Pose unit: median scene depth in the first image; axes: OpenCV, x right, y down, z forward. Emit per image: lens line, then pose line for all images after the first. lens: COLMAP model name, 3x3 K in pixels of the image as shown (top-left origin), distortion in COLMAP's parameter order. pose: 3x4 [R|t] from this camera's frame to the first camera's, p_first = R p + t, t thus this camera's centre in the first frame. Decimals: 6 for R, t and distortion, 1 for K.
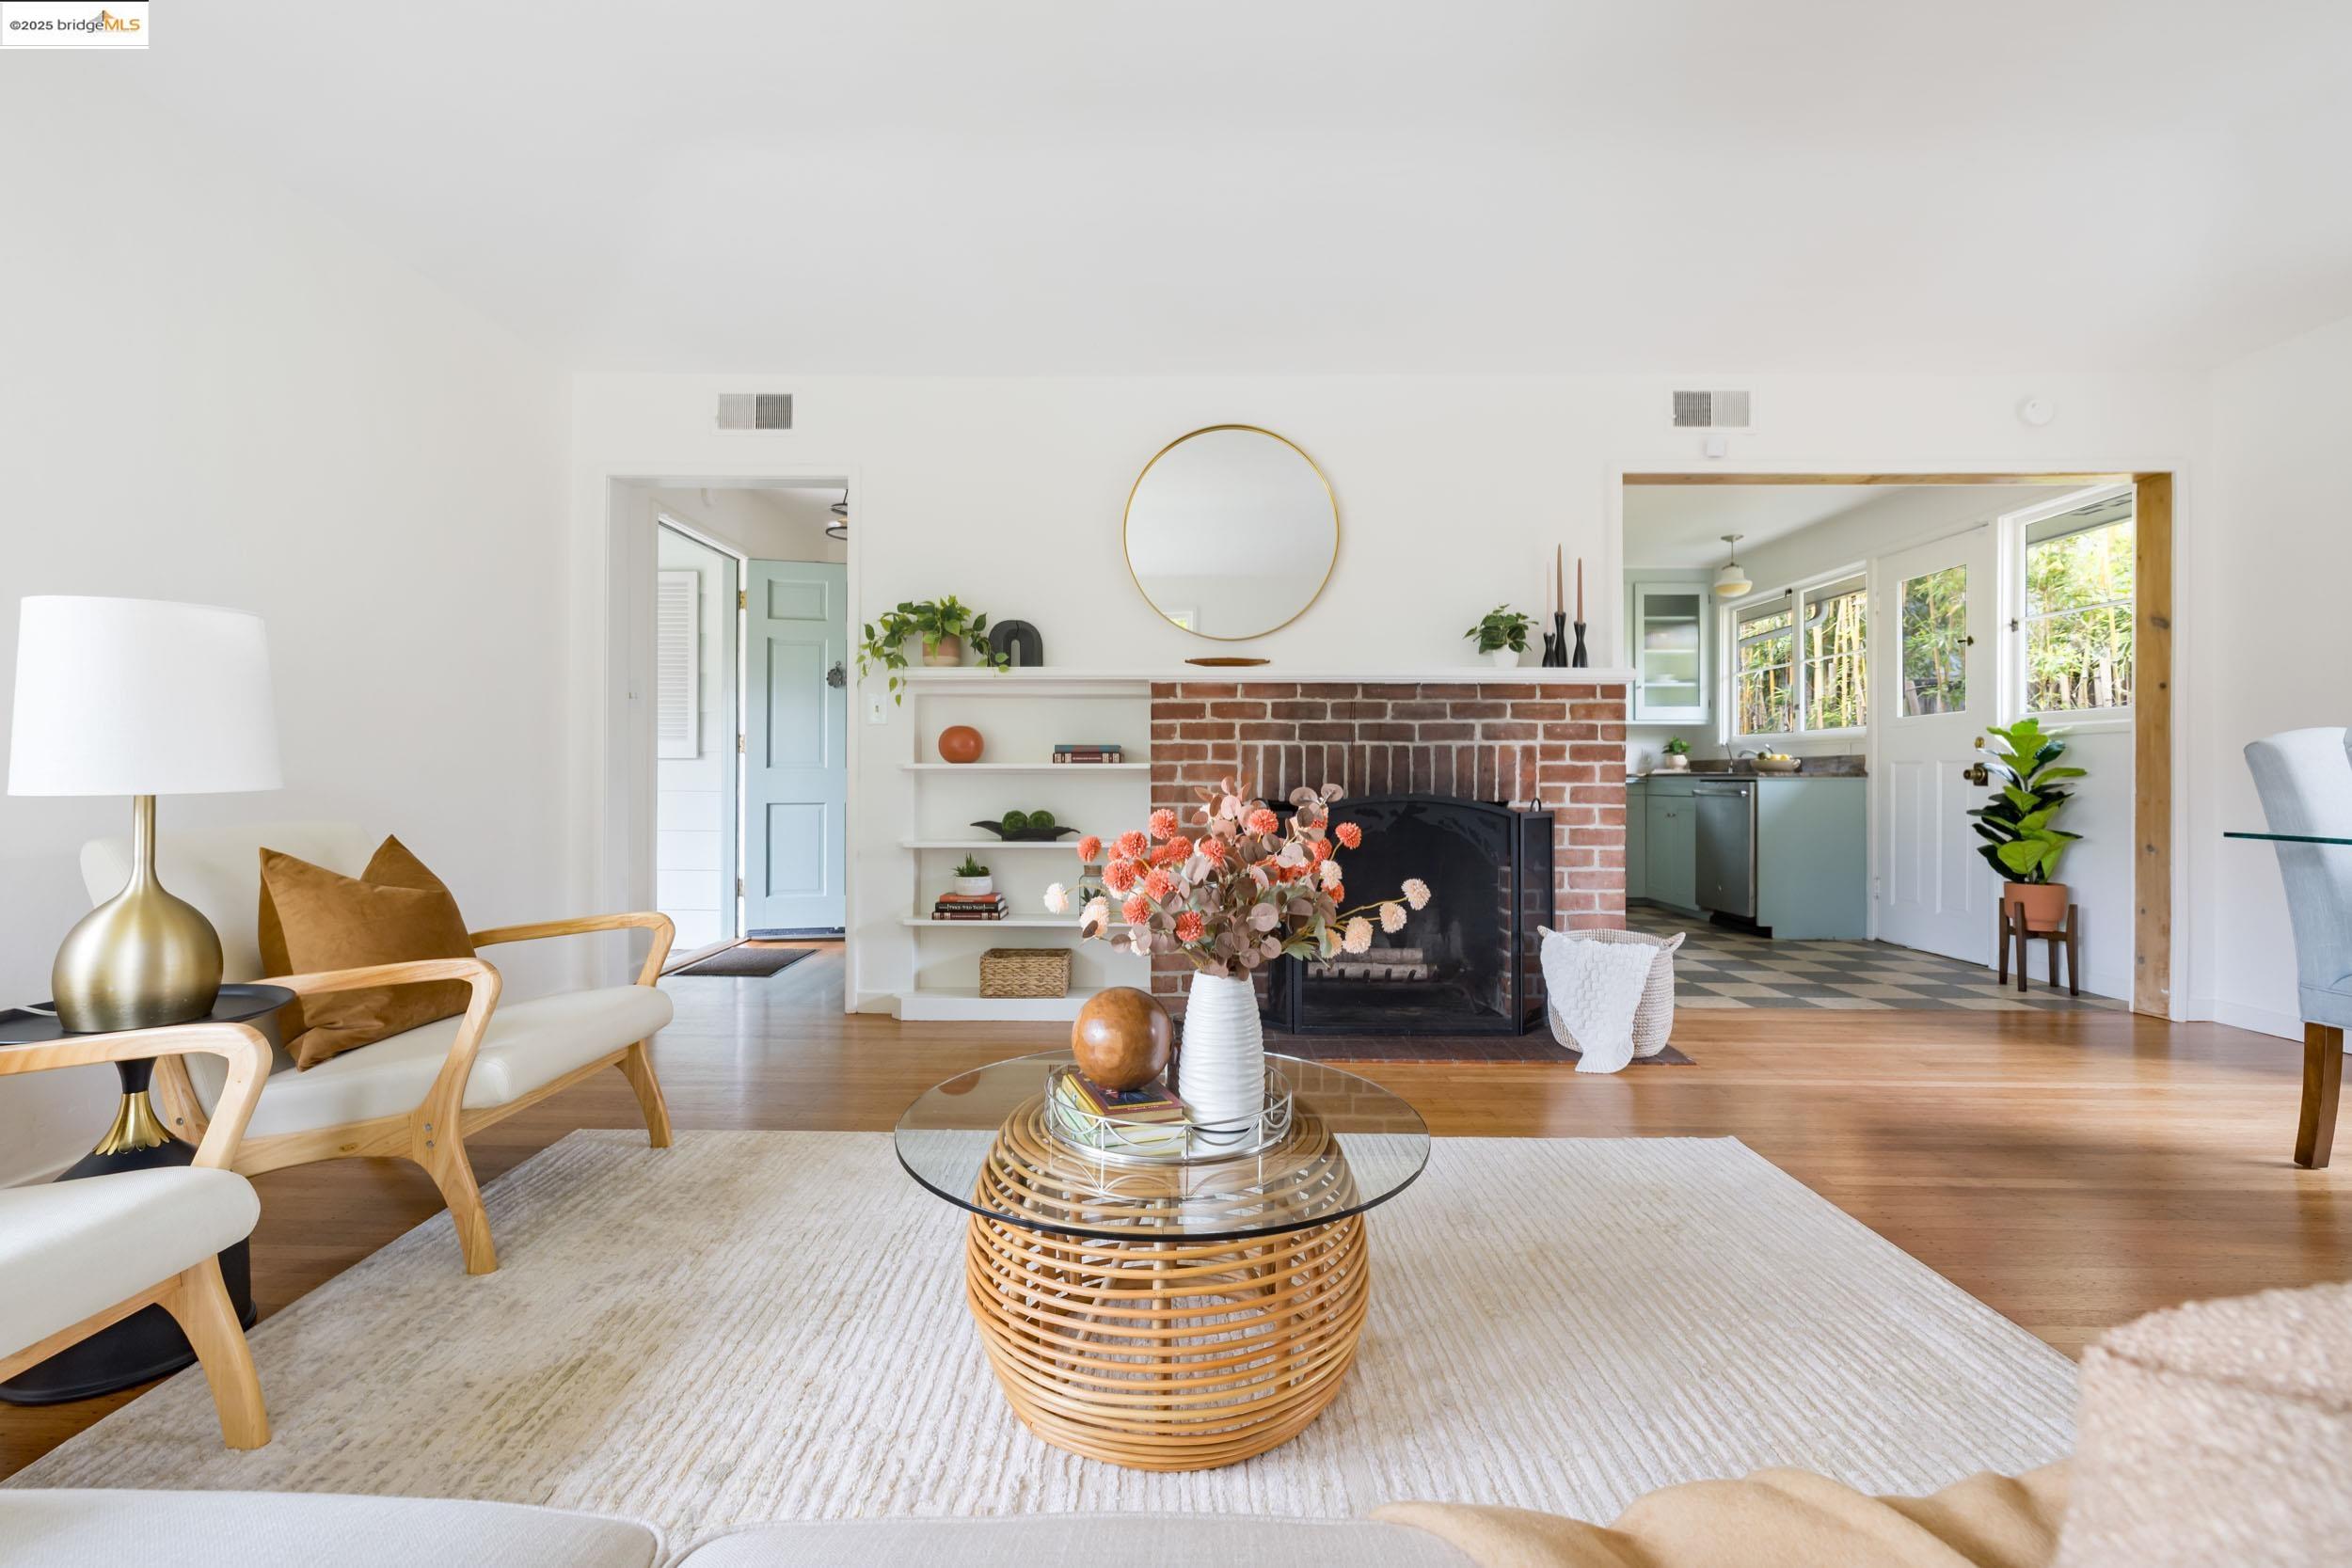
lens RADIAL K [[984.9, 0, 1165.7], [0, 984.9, 767.6], [0, 0, 1]] dist [-0.002701, -0.000055]
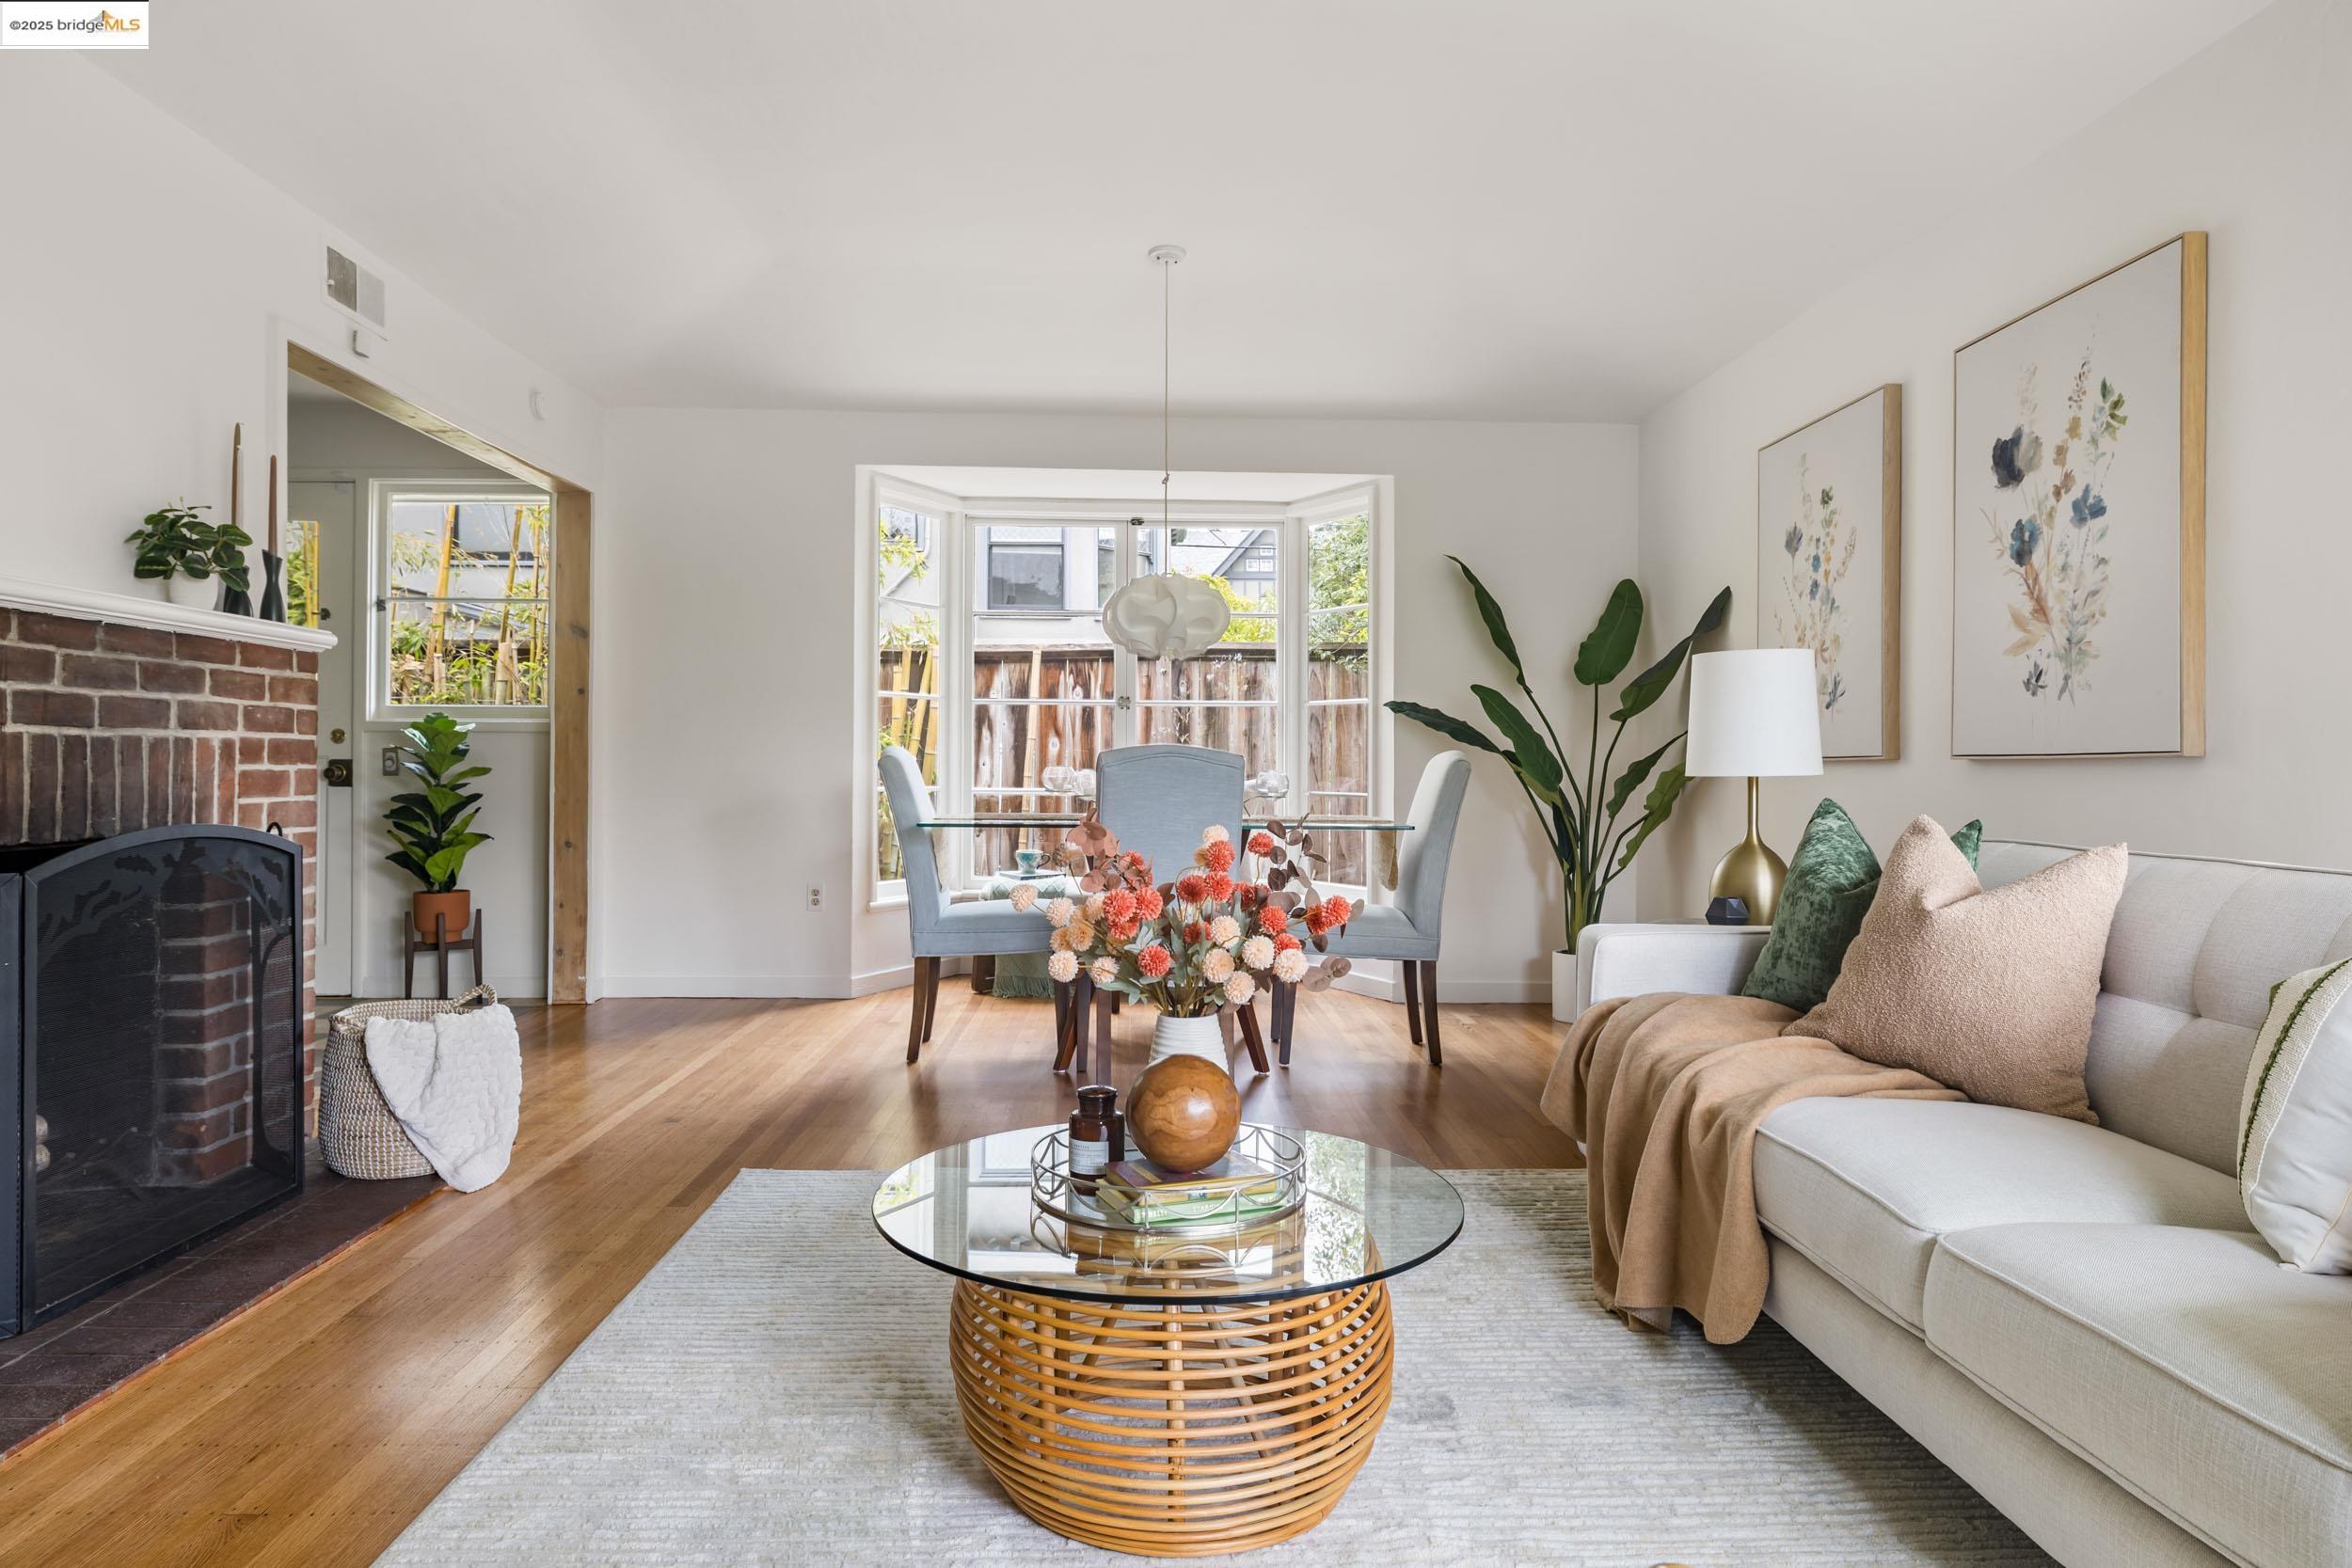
lens RADIAL K [[1399.8, 0, 1156.9], [0, 1399.8, 762.4], [0, 0, 1]] dist [-0.010622, 0.005880]
pose [[-0.036836, -0.001252, 0.999321, -0.530115], [-0.011362, 0.999935, 0.000834, -0.014868], [-0.999257, -0.011323, -0.036848, 0.440031]]
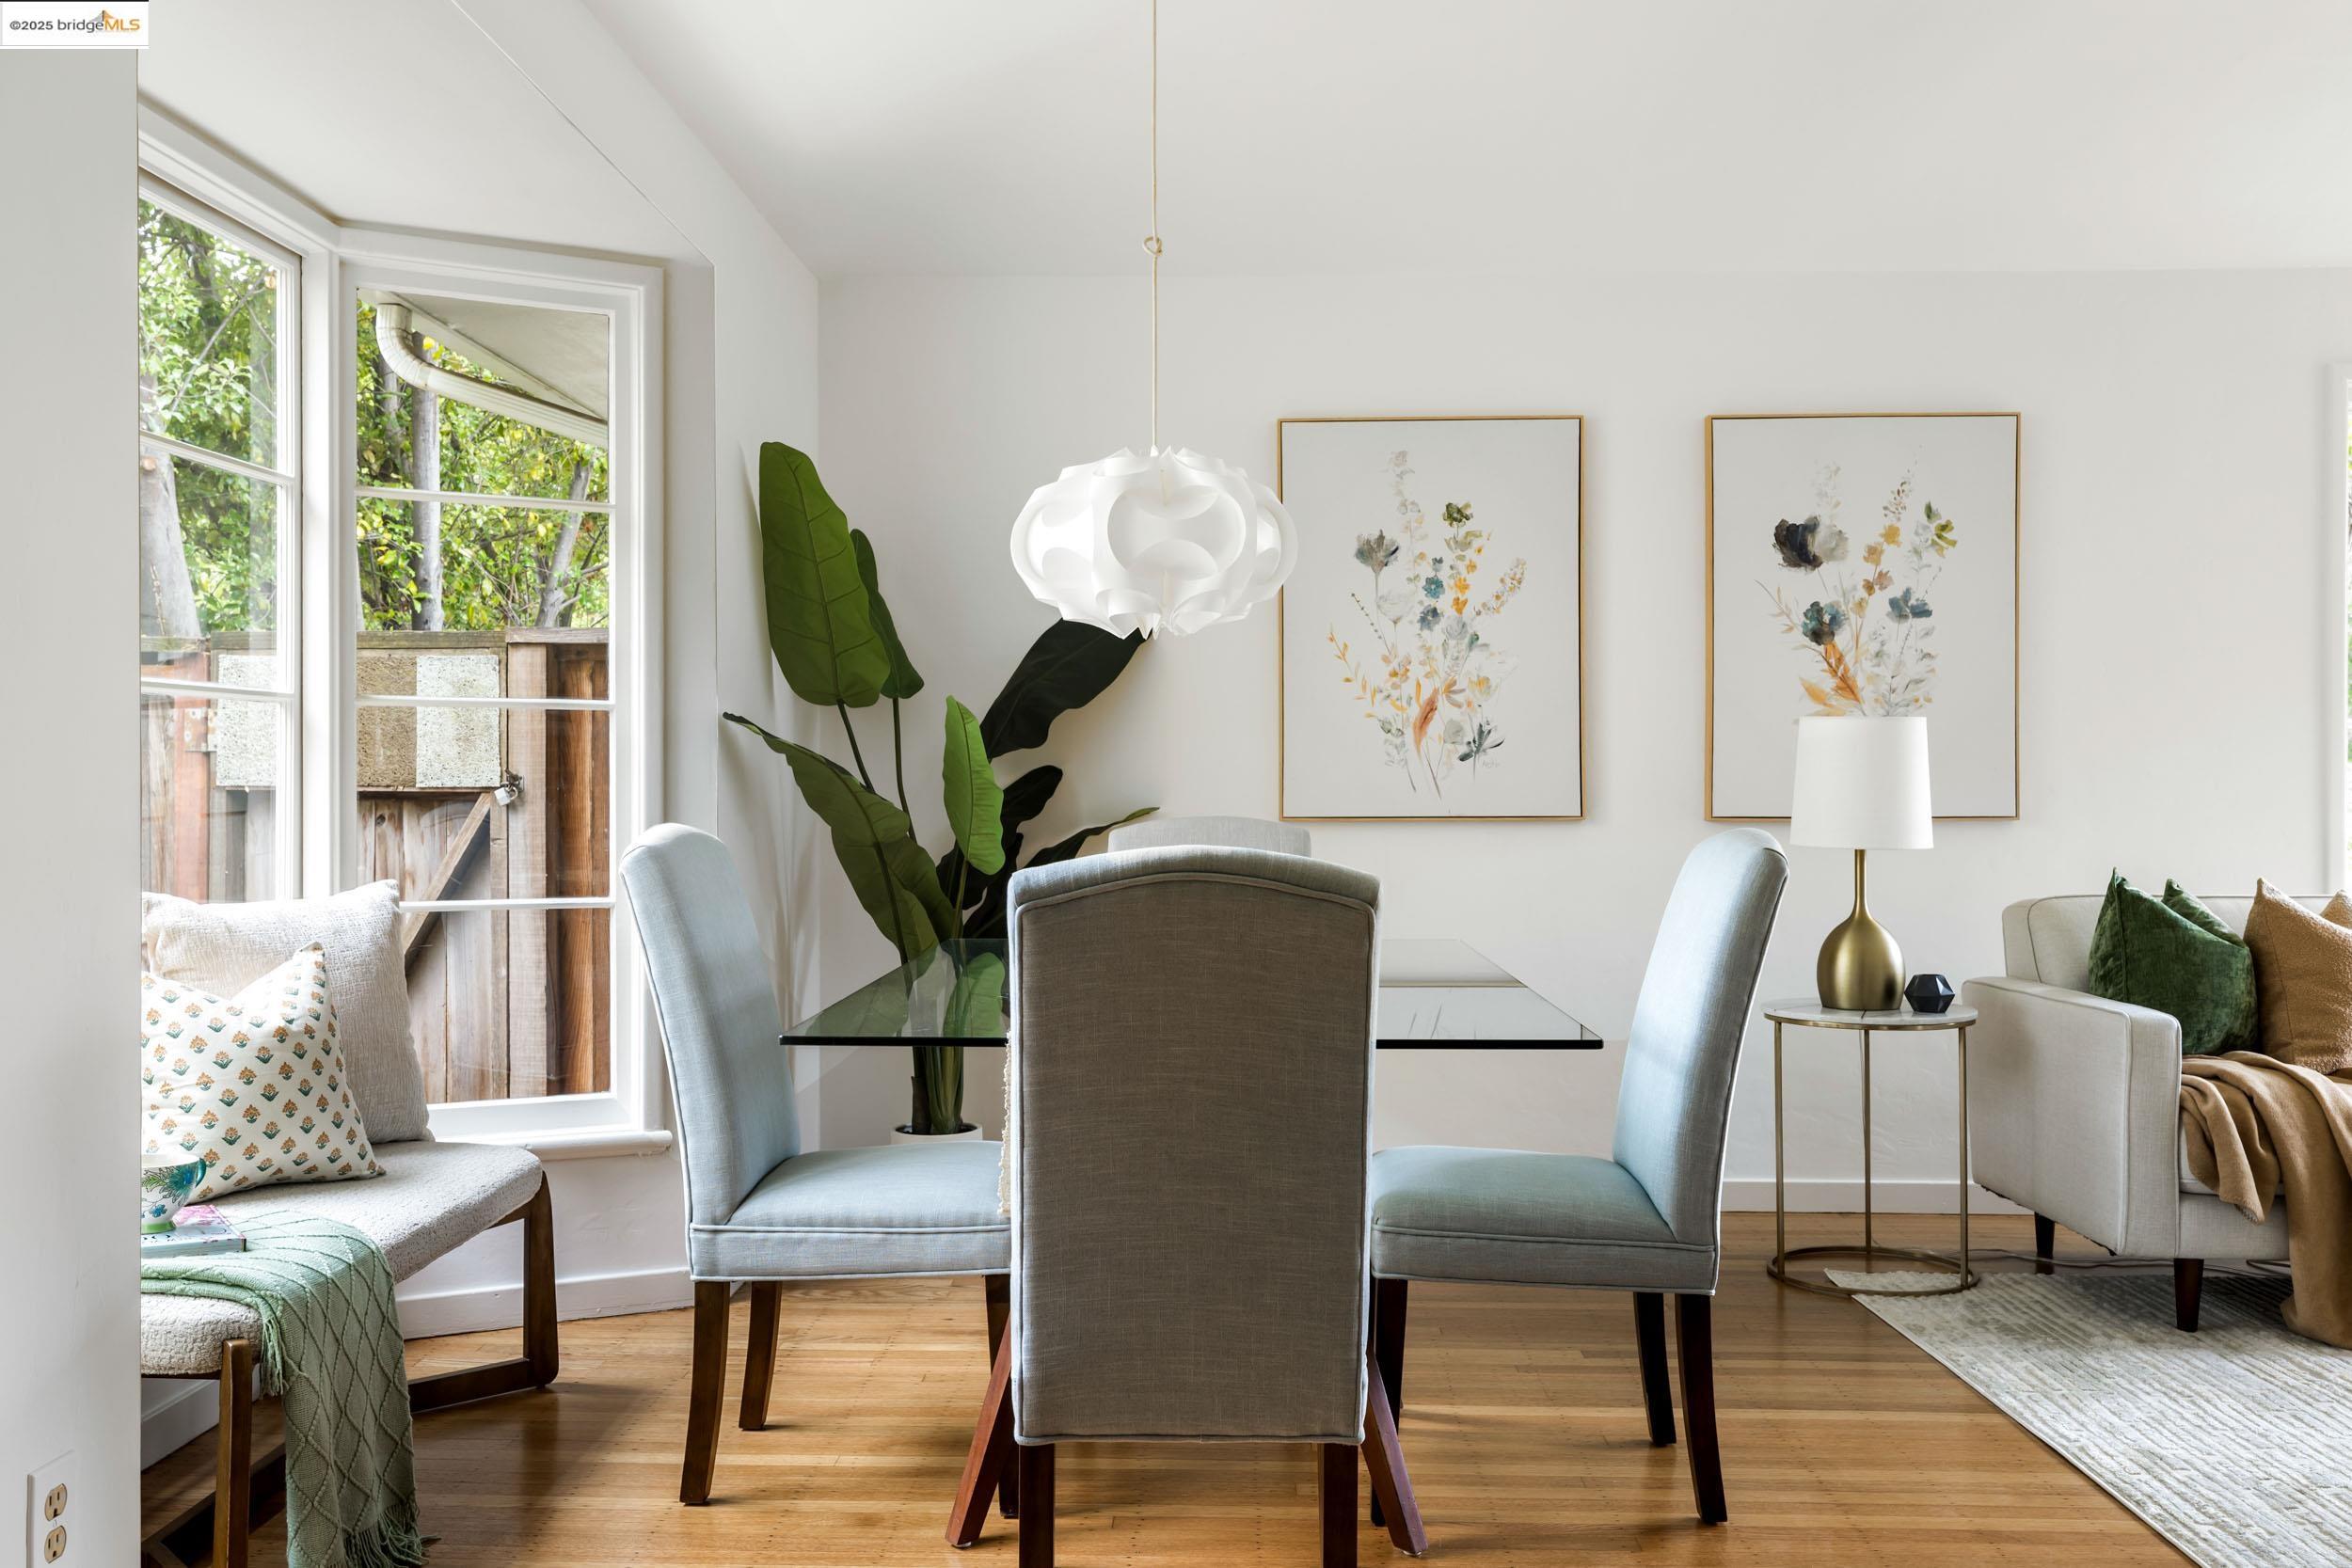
lens RADIAL K [[2024.3, 0, 1157.6], [0, 2024.3, 783.7], [0, 0, 1]] dist [0.010428, 0.004165]
pose [[-0.999870, -0.004739, 0.015422, 0.782592], [-0.004754, 0.999988, -0.000961, -0.045314], [-0.015417, -0.001034, -0.999881, 1.280650]]
